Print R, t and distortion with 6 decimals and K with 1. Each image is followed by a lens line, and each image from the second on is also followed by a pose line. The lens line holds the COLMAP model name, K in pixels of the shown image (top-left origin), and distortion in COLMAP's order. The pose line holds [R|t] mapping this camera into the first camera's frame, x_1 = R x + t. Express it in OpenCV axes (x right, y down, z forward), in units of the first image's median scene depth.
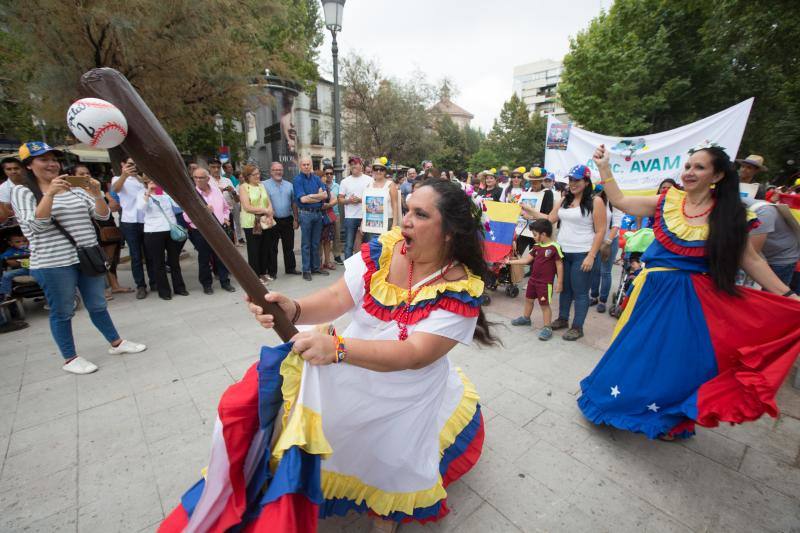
lens RADIAL K [[361.3, 0, 400.0], [0, 361.3, 266.5], [0, 0, 1]] dist [-0.042309, 0.012127]
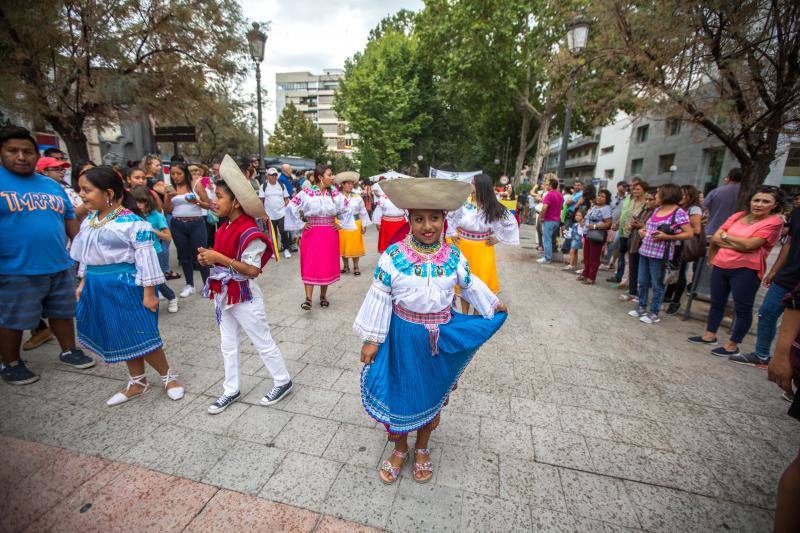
lens RADIAL K [[362.8, 0, 400.0], [0, 362.8, 266.5], [0, 0, 1]] dist [-0.038058, 0.011767]
pose [[0.806254, -0.107986, 0.581630, -0.200203], [0.113194, 0.993193, 0.027487, 0.028159], [-0.580638, 0.043675, 0.812989, -0.098311]]
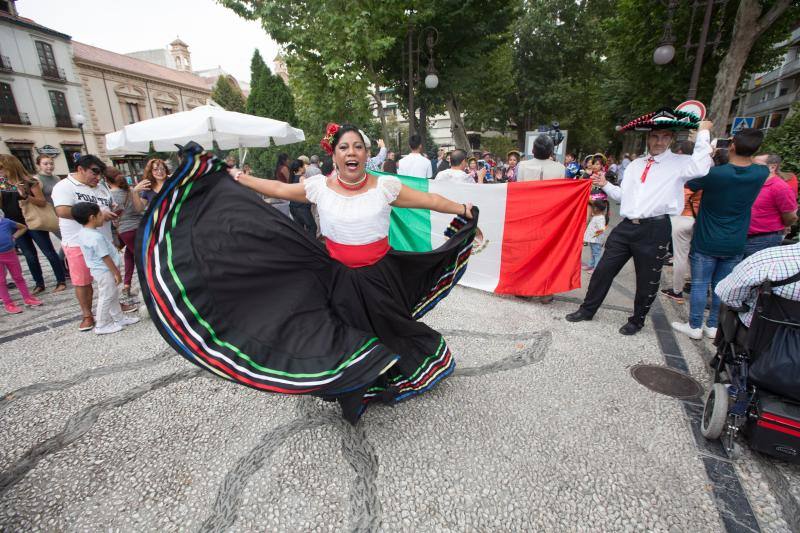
lens RADIAL K [[361.3, 0, 400.0], [0, 361.3, 266.5], [0, 0, 1]] dist [-0.042309, 0.012127]
pose [[0.954160, -0.118494, 0.274842, 0.518074], [0.108542, 0.992773, 0.051197, -0.102963], [-0.278923, -0.019018, 0.960125, 0.484404]]
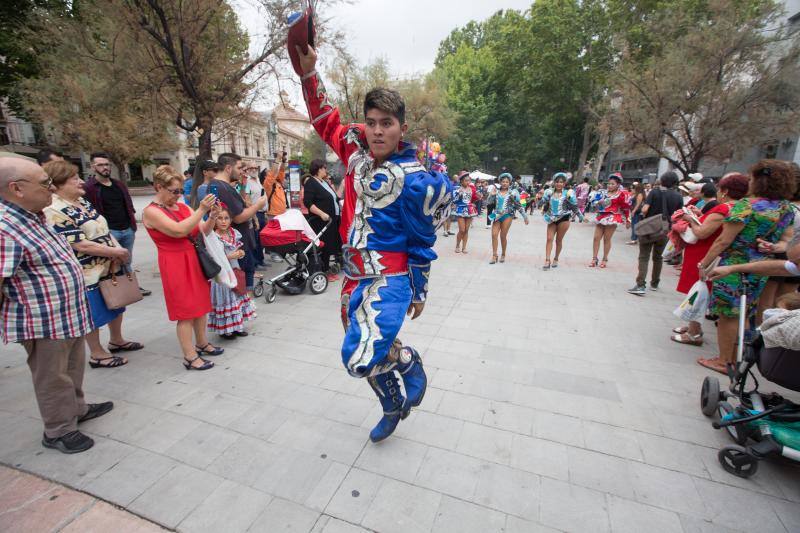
lens RADIAL K [[362.8, 0, 400.0], [0, 362.8, 266.5], [0, 0, 1]] dist [-0.038058, 0.011767]
pose [[0.884165, -0.109783, 0.454093, -0.494012], [0.111727, 0.993481, 0.022643, 0.069744], [-0.453618, 0.030714, 0.890667, -0.306745]]
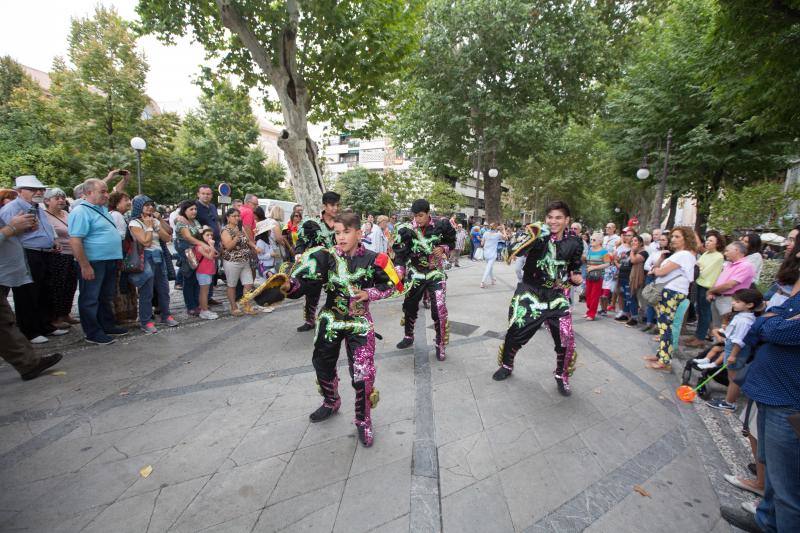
lens RADIAL K [[362.8, 0, 400.0], [0, 362.8, 266.5], [0, 0, 1]] dist [-0.038058, 0.011767]
pose [[0.958518, 0.001609, 0.285029, 1.080709], [0.028922, 0.994274, -0.102873, -0.227310], [-0.283562, 0.106849, 0.952982, 1.036498]]
